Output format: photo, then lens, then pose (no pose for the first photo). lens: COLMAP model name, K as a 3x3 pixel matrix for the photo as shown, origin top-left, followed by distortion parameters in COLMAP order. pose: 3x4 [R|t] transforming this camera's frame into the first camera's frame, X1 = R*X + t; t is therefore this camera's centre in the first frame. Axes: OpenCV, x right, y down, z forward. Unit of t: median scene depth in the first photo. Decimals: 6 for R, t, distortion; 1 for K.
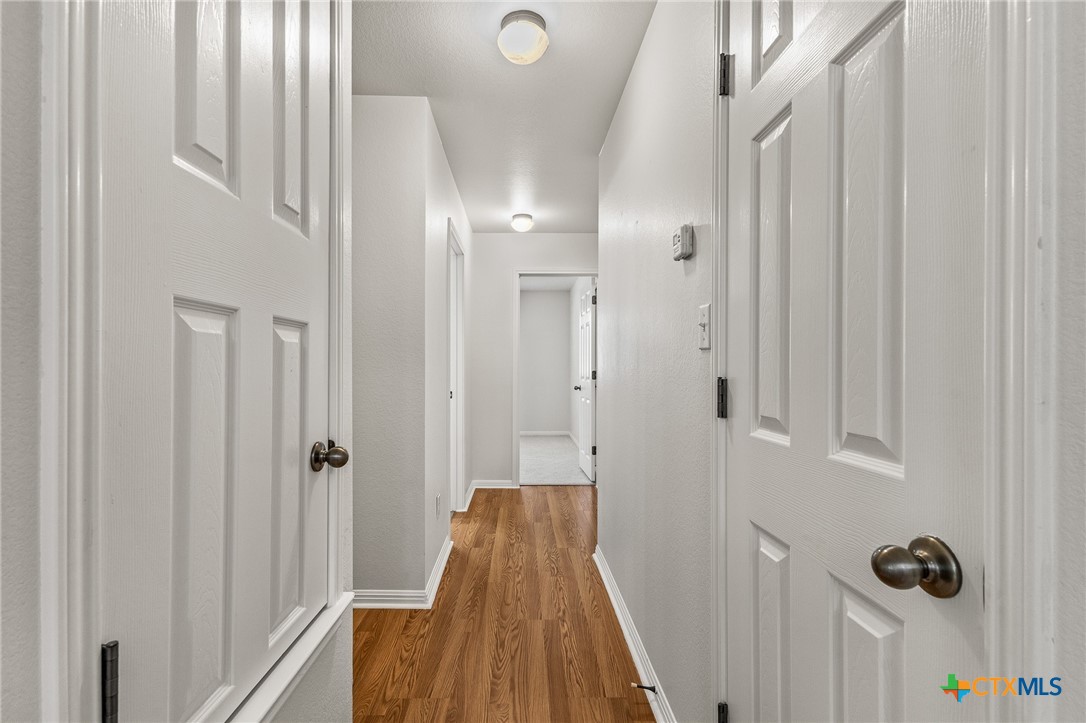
lens RADIAL K [[472.9, 0, 537.8], [0, 472.9, 363.5], [0, 0, 1]] dist [0.002230, 0.000201]
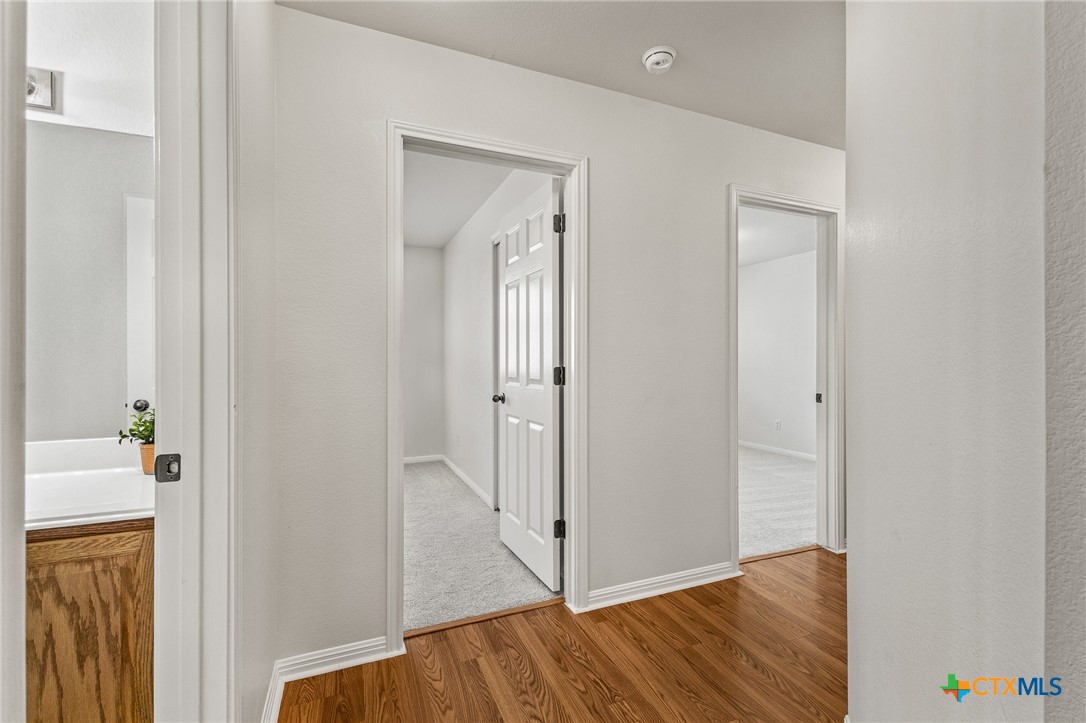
lens RADIAL K [[483.5, 0, 553.4], [0, 483.5, 357.5], [0, 0, 1]] dist [0.000673, 0.000035]
pose [[0.931824, 0.000101, 0.362911, -0.069049], [-0.000002, 1.000000, -0.000275, 0.005495], [-0.362911, 0.000255, 0.931824, 0.533974]]
